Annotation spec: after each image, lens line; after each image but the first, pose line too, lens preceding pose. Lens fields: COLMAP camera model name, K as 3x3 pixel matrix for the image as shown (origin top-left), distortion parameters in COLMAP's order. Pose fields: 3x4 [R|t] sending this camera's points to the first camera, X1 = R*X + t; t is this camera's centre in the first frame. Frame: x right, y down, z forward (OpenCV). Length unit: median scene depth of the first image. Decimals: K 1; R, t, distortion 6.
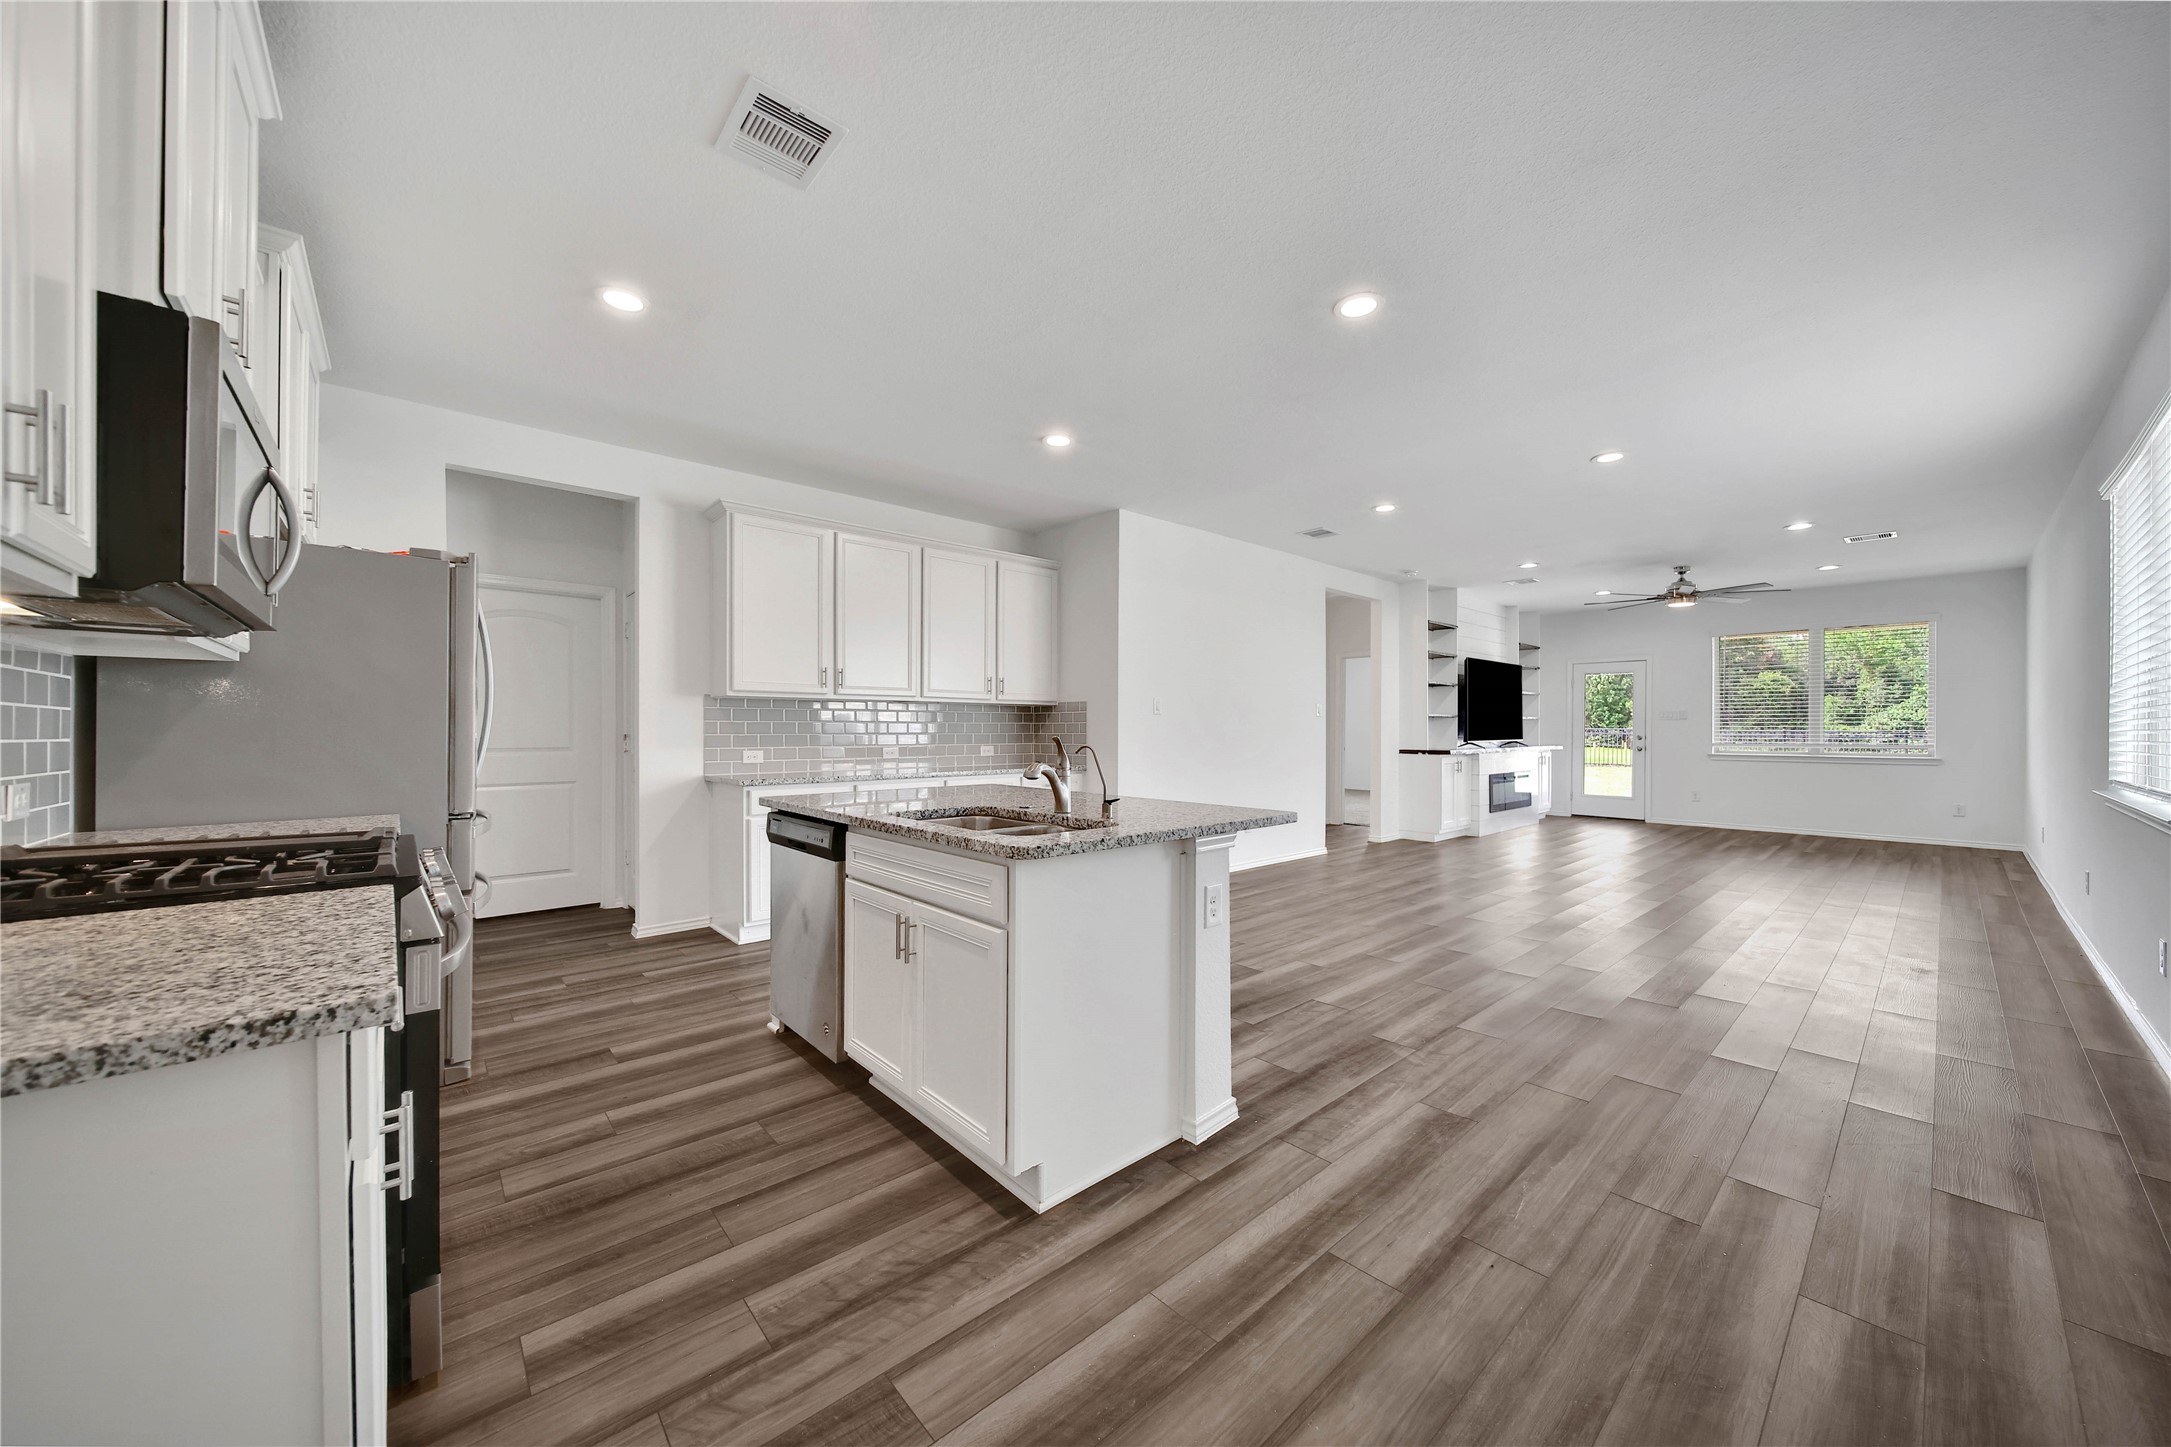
lens RADIAL K [[763.2, 0, 1086.9], [0, 763.2, 727.7], [0, 0, 1]] dist [-0.000196, -0.000030]
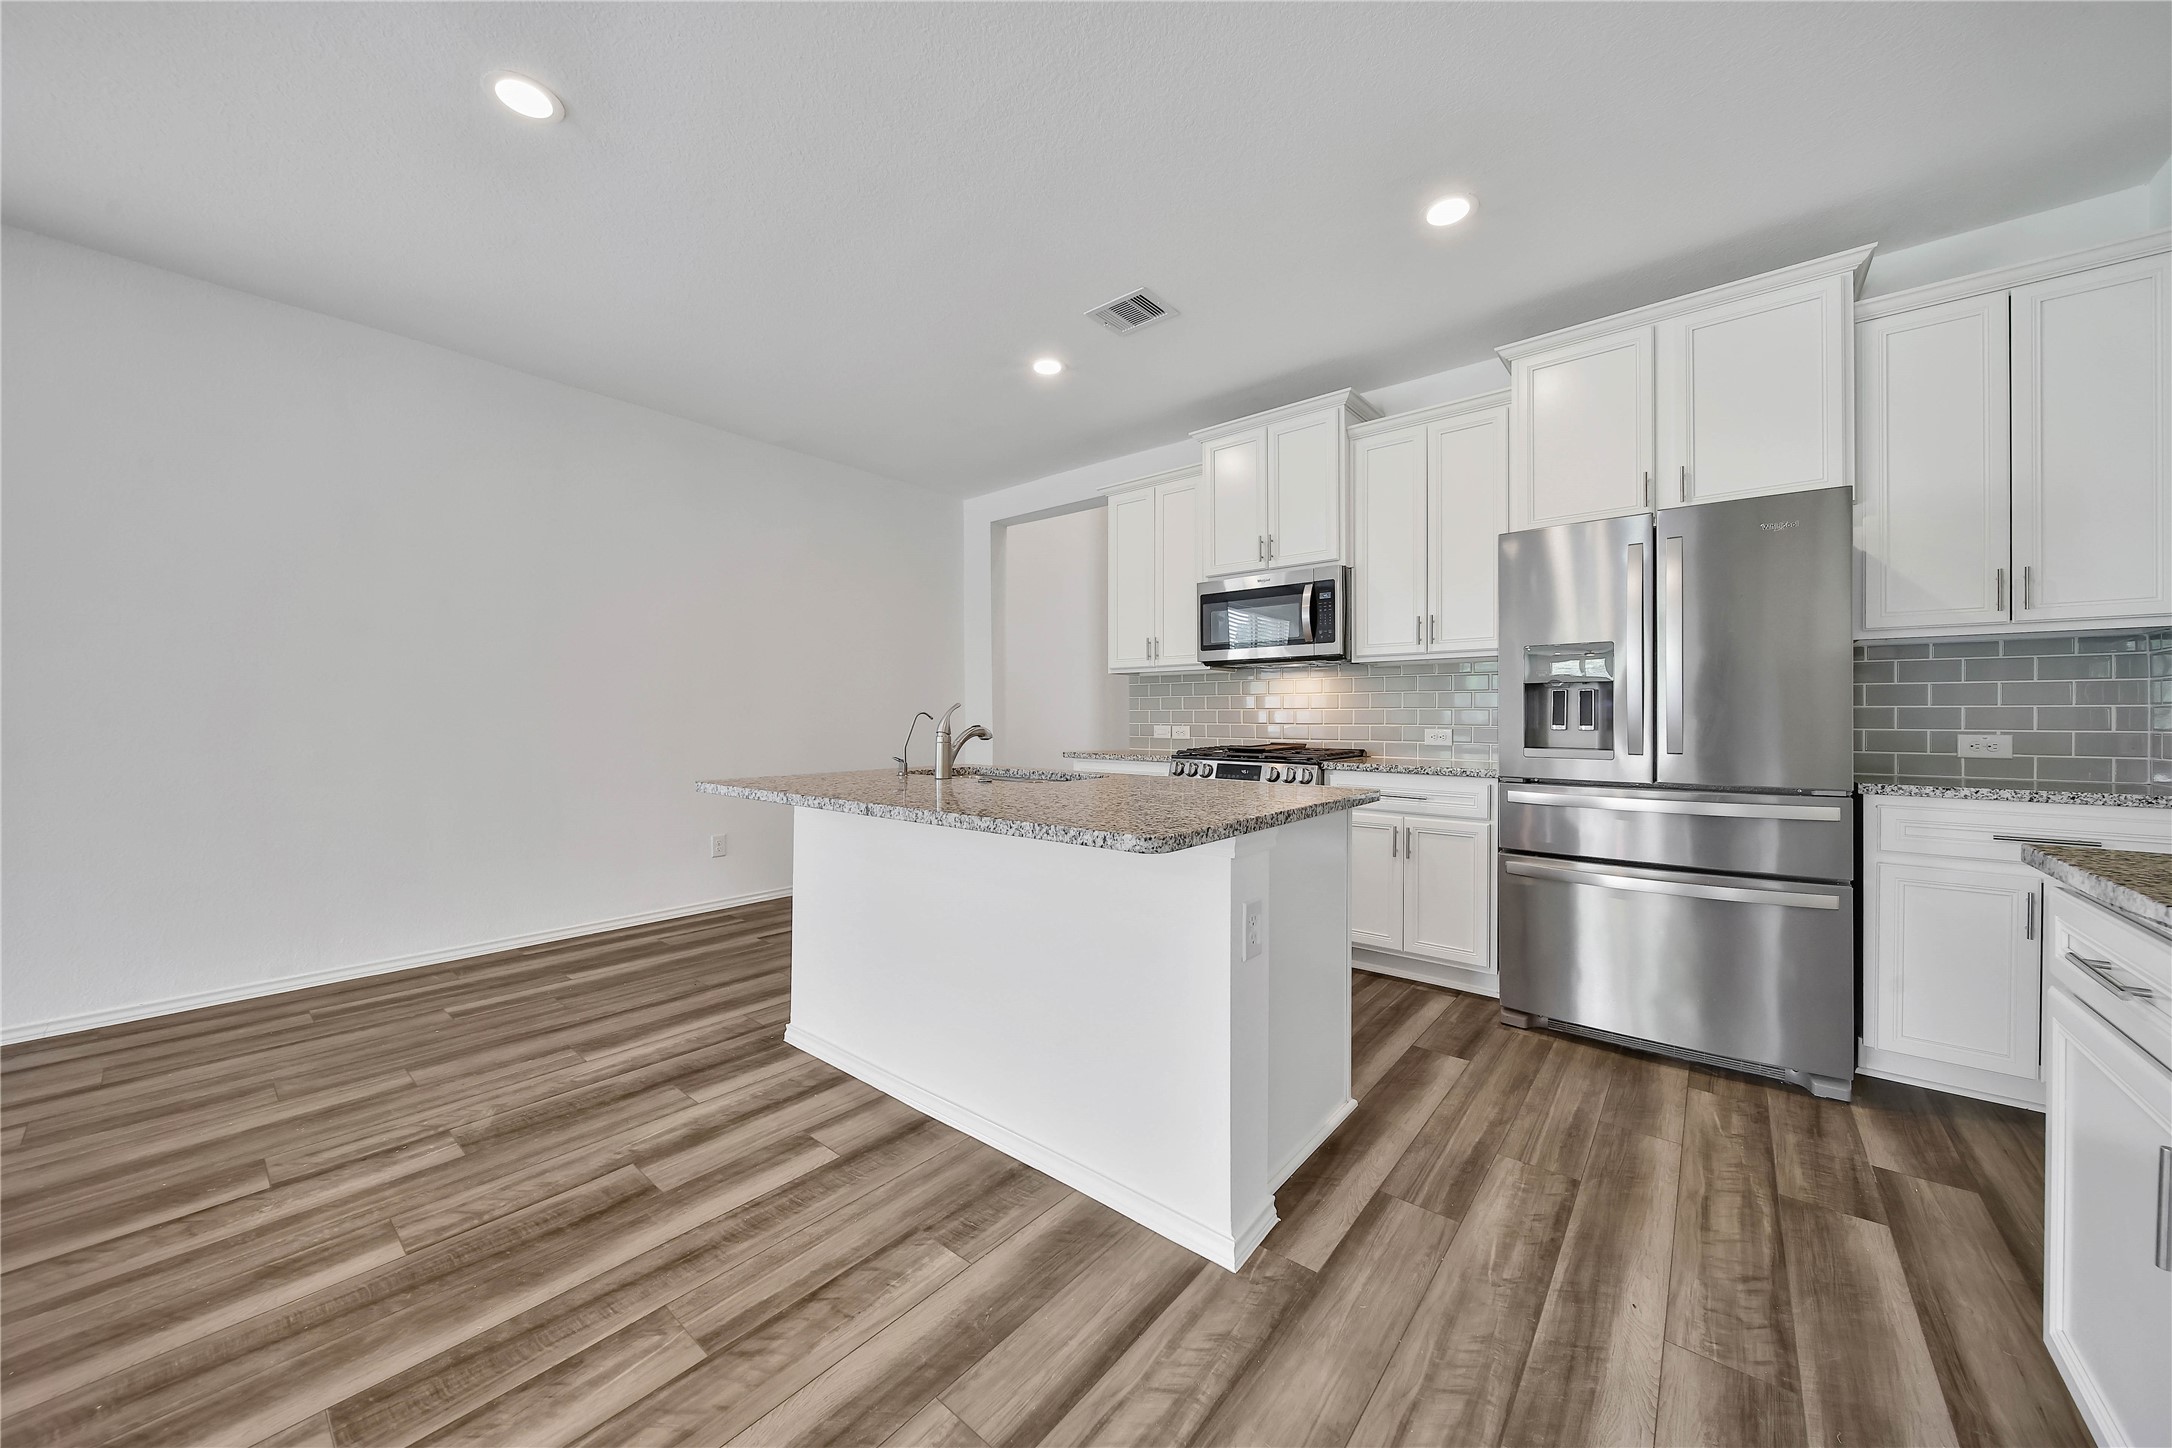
lens RADIAL K [[769.0, 0, 1086.0], [0, 769.0, 724.0], [0, 0, 1]] dist [-0.000804, -0.000195]
pose [[-0.988083, -0.000623, -0.153924, -0.062038], [-0.001406, 0.999987, 0.004984, 0.032441], [0.153919, 0.005141, -0.988070, 2.005865]]
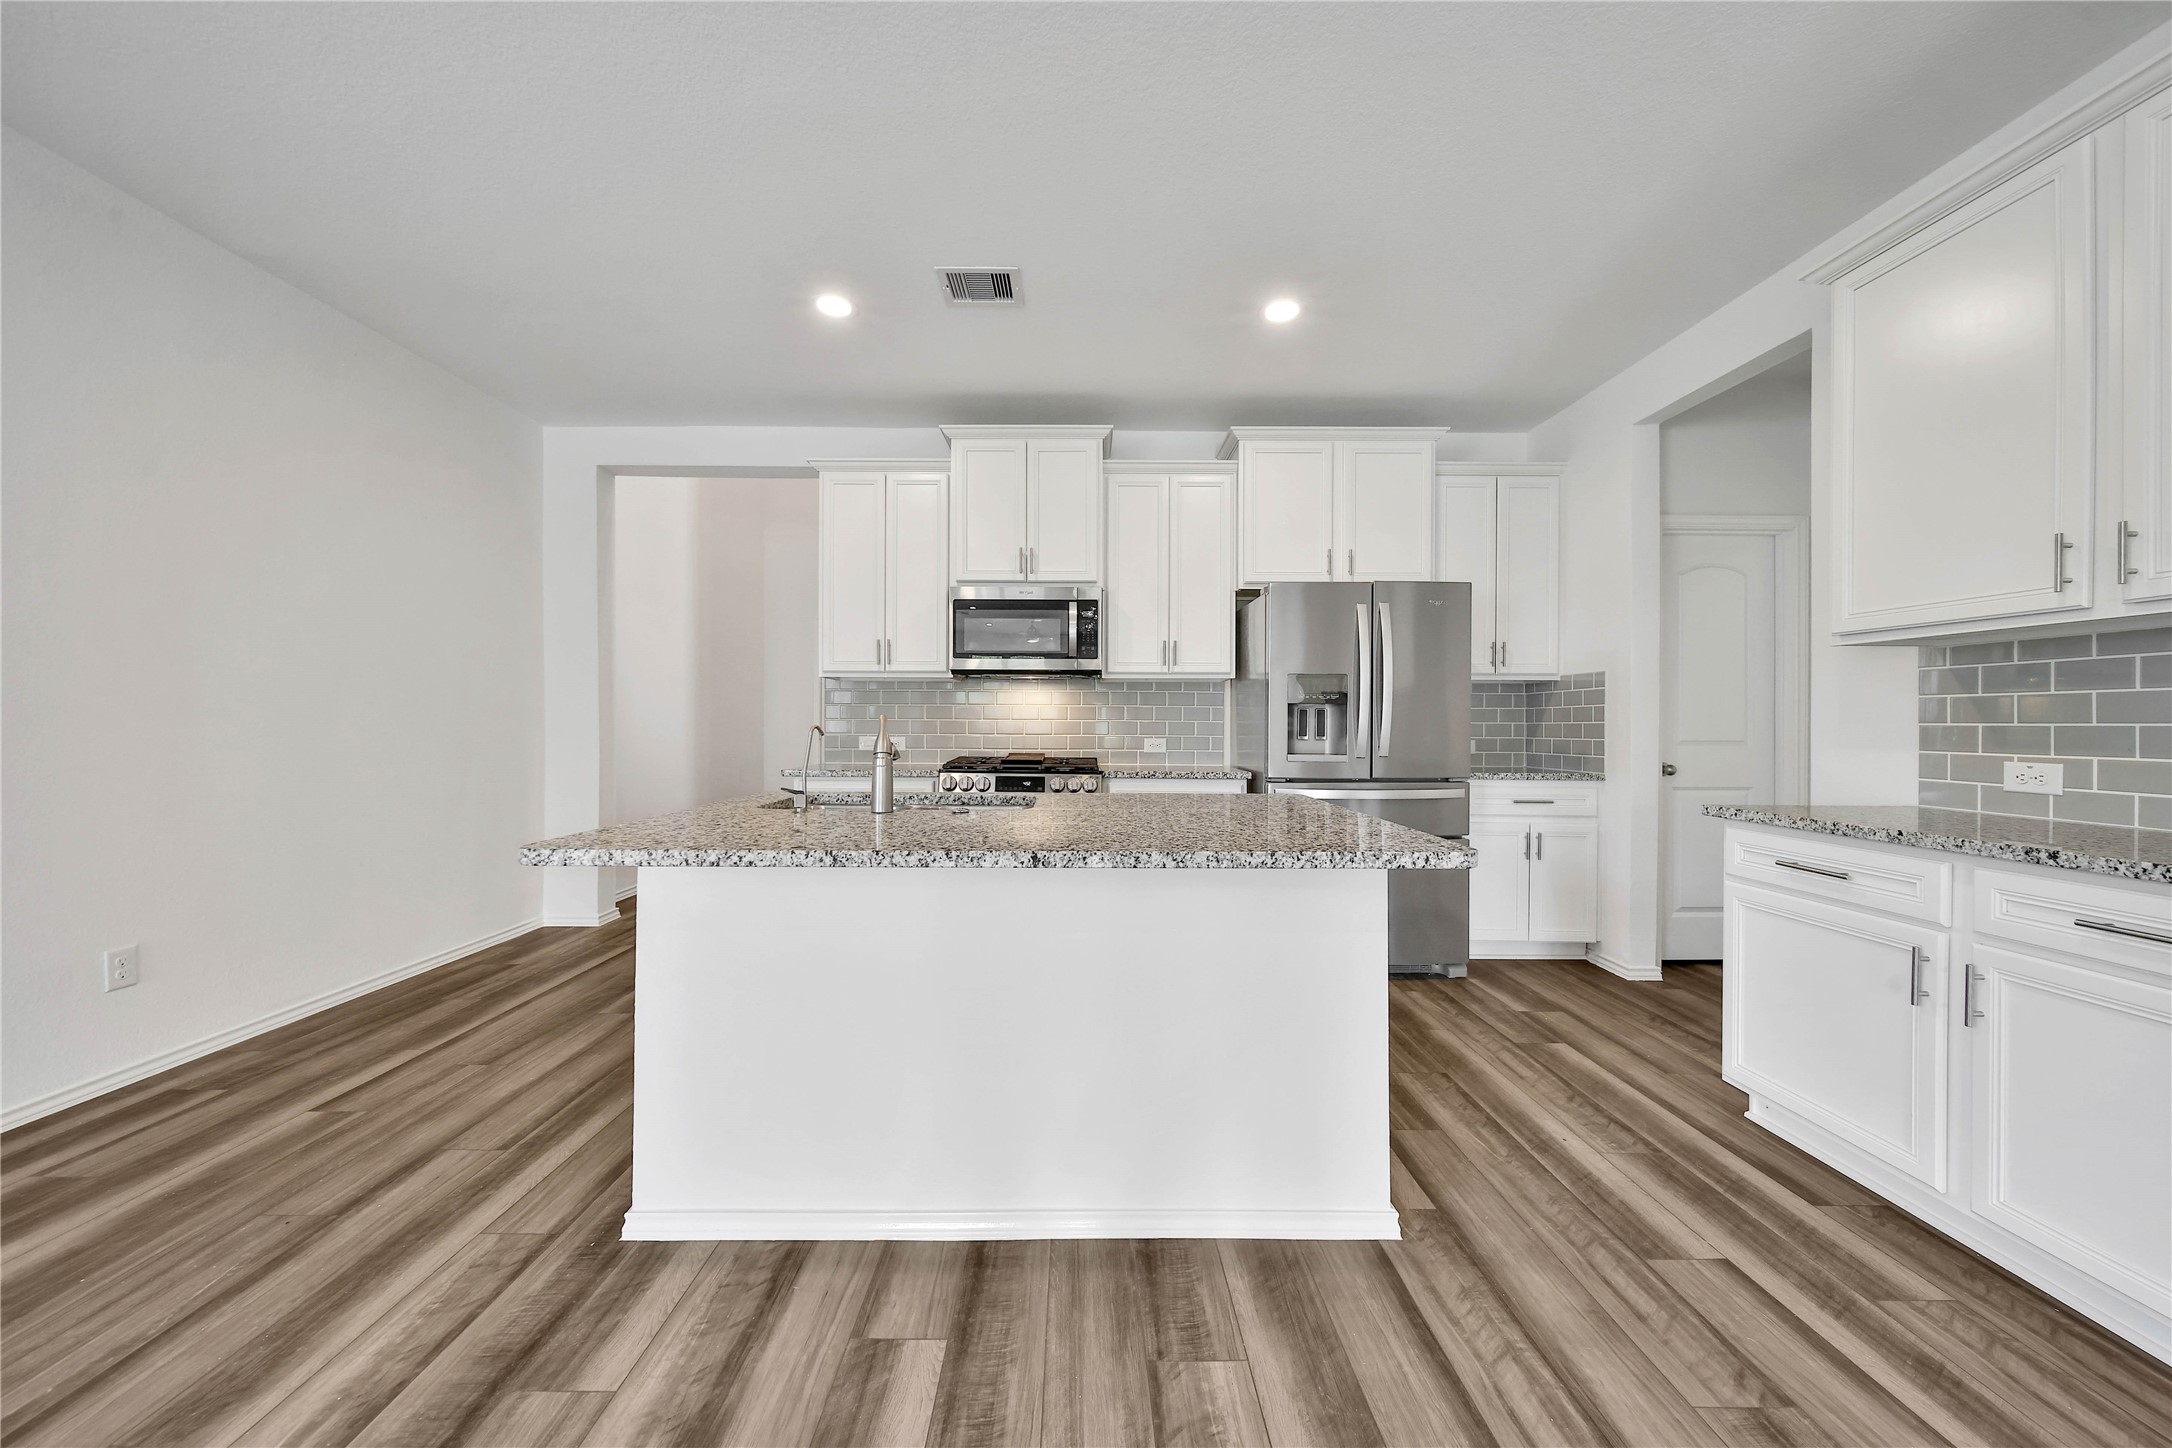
lens RADIAL K [[761.8, 0, 1084.9], [0, 761.8, 729.9], [0, 0, 1]] dist [-0.002194, -0.000325]
pose [[-0.657261, 0.002443, -0.753659, 0.413266], [-0.002513, 0.999982, 0.005434, 0.020748], [0.753659, 0.005466, -0.657243, 1.648526]]
